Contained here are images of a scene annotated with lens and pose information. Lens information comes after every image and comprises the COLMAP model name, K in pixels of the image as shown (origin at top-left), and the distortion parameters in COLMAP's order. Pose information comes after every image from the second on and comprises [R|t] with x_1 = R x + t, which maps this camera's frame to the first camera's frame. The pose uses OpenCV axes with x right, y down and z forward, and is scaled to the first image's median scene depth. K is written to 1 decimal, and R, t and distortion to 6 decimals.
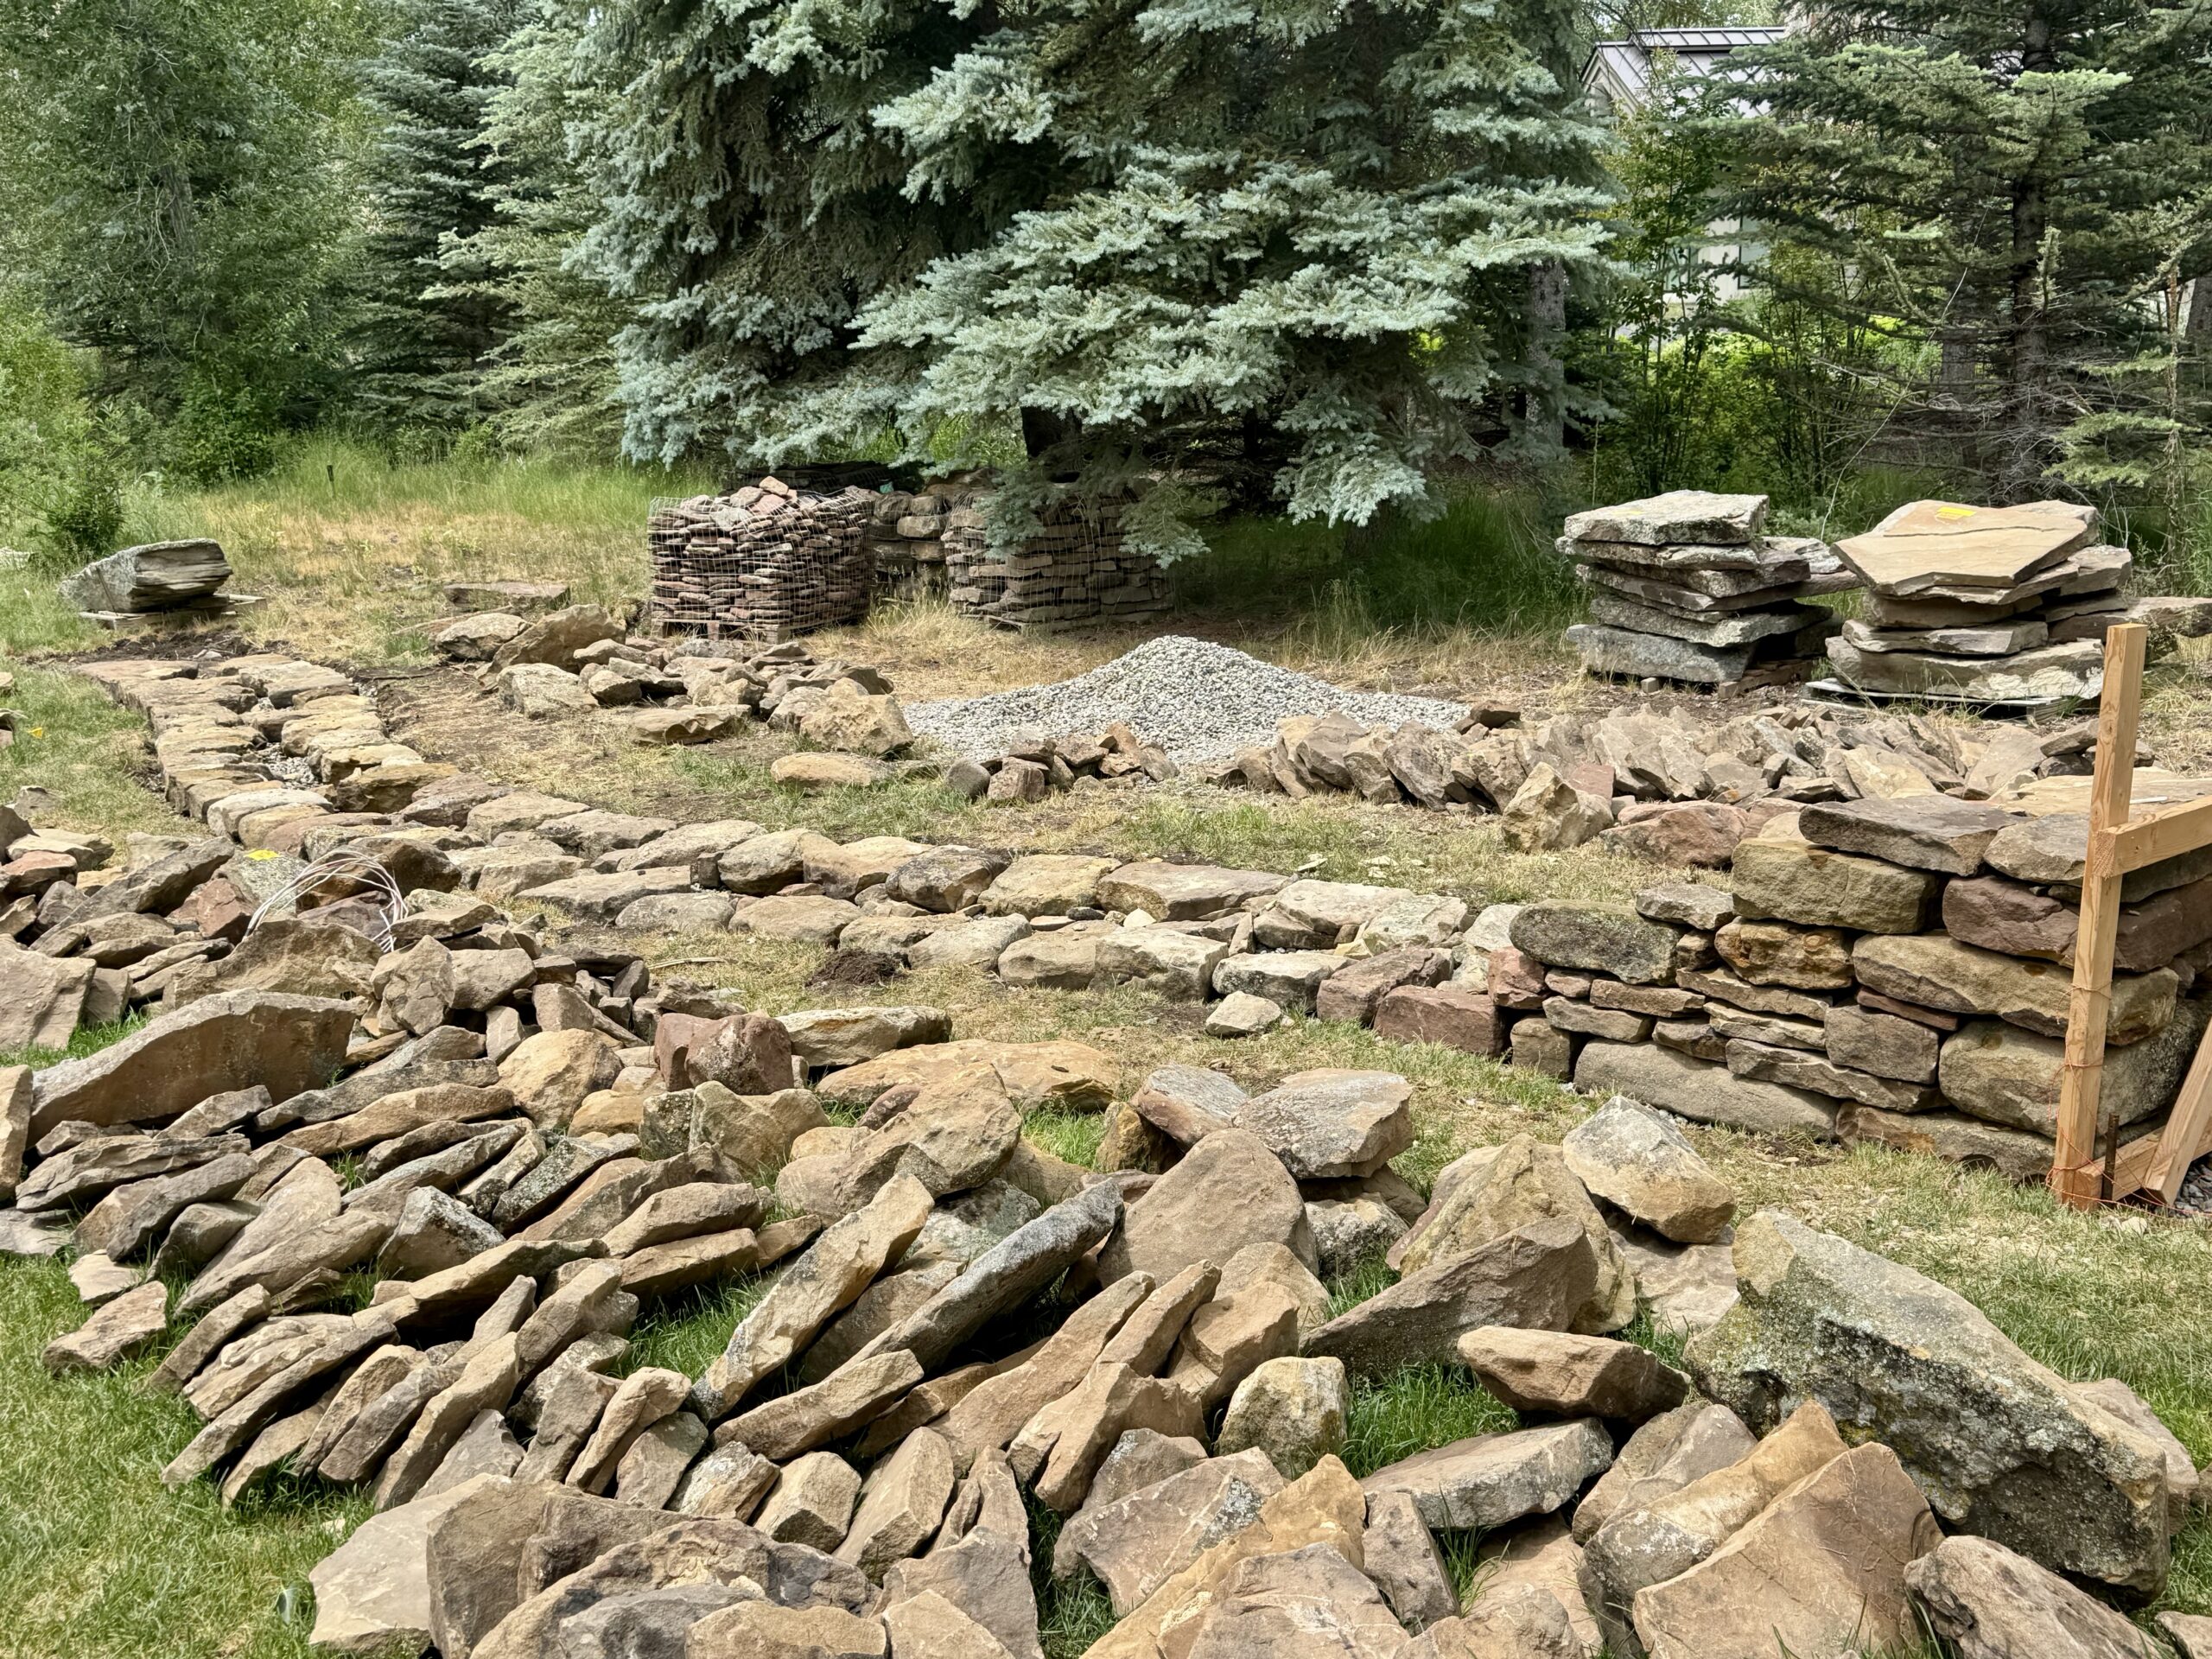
lens RADIAL K [[2251.3, 0, 1106.0], [0, 2251.3, 829.5], [0, 0, 1]] dist [0.205104, -0.582643]
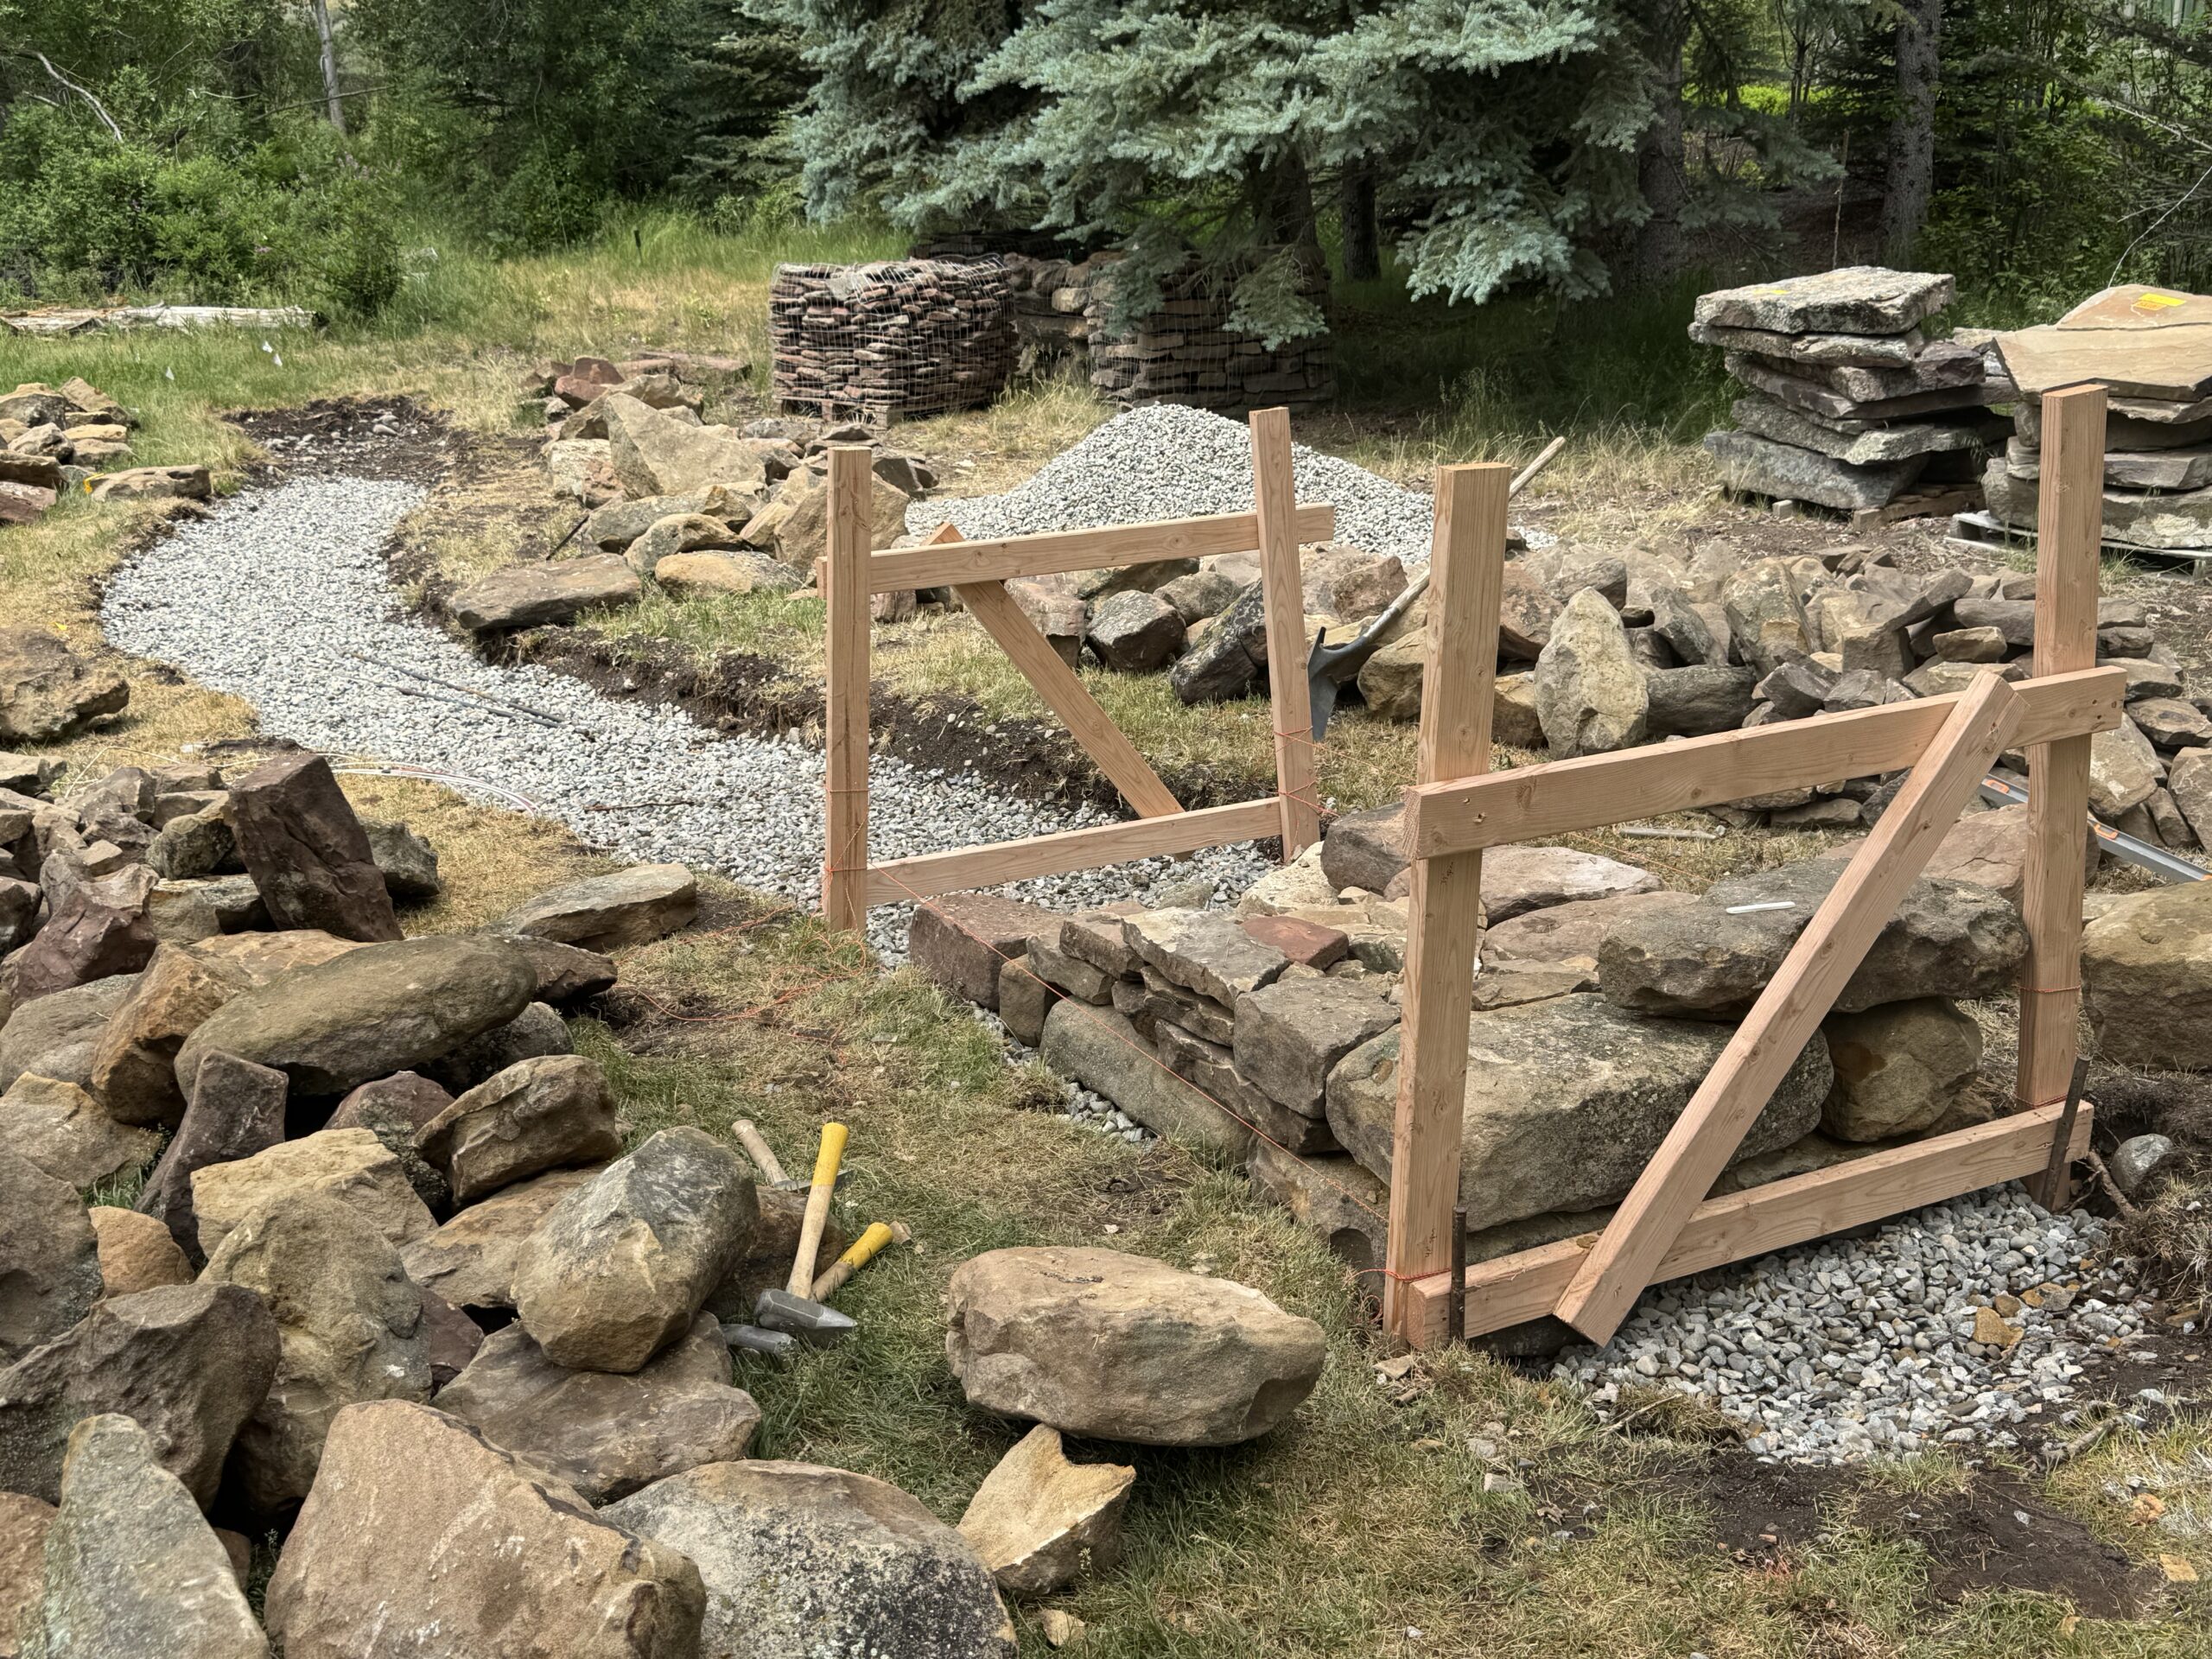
lens RADIAL K [[2251.3, 0, 1106.0], [0, 2251.3, 829.5], [0, 0, 1]] dist [0.205104, -0.582643]
pose [[0.970970, 0.071042, -0.228406, 0.181467], [-0.049791, 0.993989, 0.097500, -0.016078], [0.233960, -0.083297, 0.968671, 0.133795]]
